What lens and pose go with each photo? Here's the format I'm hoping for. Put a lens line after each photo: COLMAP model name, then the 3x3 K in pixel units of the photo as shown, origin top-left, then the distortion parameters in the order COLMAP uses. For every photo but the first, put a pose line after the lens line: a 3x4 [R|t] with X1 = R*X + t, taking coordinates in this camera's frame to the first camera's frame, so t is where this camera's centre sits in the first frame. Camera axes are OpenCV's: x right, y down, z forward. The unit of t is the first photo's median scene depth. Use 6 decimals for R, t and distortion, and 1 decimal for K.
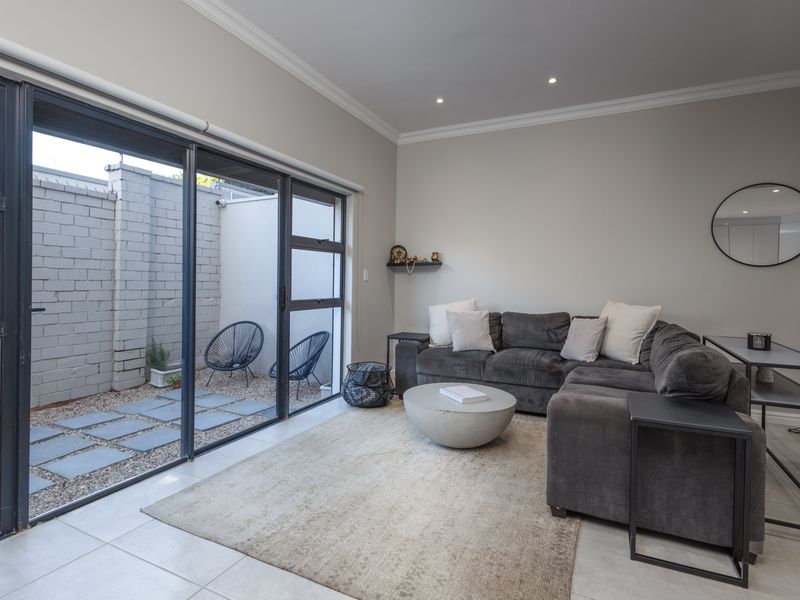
lens RADIAL K [[423.5, 0, 385.0], [0, 423.5, 289.2], [0, 0, 1]] dist [0.007209, 0.003644]
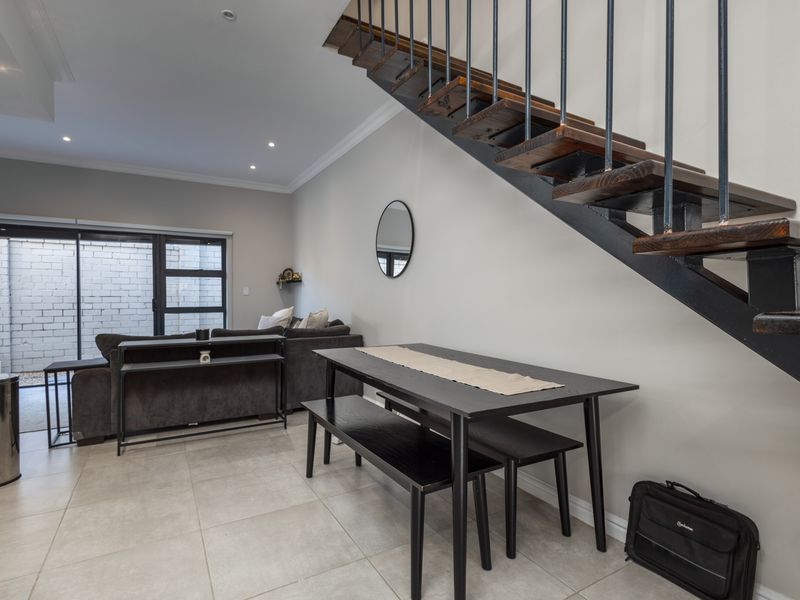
lens RADIAL K [[423.5, 0, 402.9], [0, 423.5, 301.7], [0, 0, 1]] dist [0.007209, 0.003644]
pose [[0.842611, -0.004644, -0.538503, 1.492133], [0.002360, 0.999985, -0.004931, 0.015183], [0.538518, 0.002884, 0.842609, 0.076477]]
